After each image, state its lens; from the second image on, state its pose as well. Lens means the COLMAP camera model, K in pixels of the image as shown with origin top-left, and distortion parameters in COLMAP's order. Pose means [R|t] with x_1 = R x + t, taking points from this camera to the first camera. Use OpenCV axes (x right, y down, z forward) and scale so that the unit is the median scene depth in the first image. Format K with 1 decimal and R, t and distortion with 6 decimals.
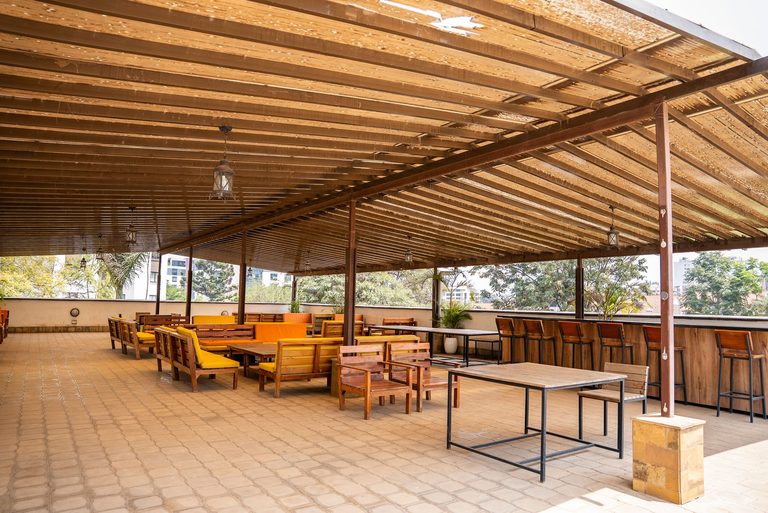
lens RADIAL K [[511.2, 0, 384.0], [0, 511.2, 256.5], [0, 0, 1]] dist [-0.073604, 0.001333]
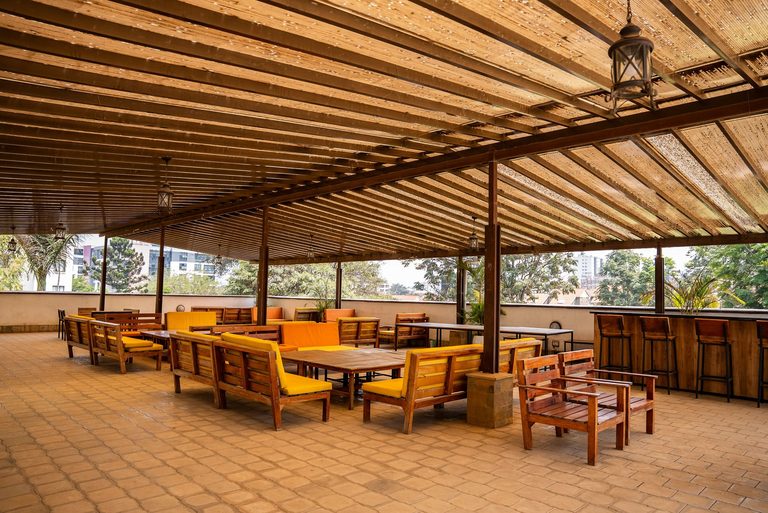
lens RADIAL K [[511.2, 0, 384.0], [0, 511.2, 256.5], [0, 0, 1]] dist [-0.073604, 0.001333]
pose [[0.984256, 0.013232, 0.176252, -0.141457], [-0.016126, 0.999757, 0.015000, 0.008417], [-0.176011, -0.017606, 0.984231, 0.119556]]
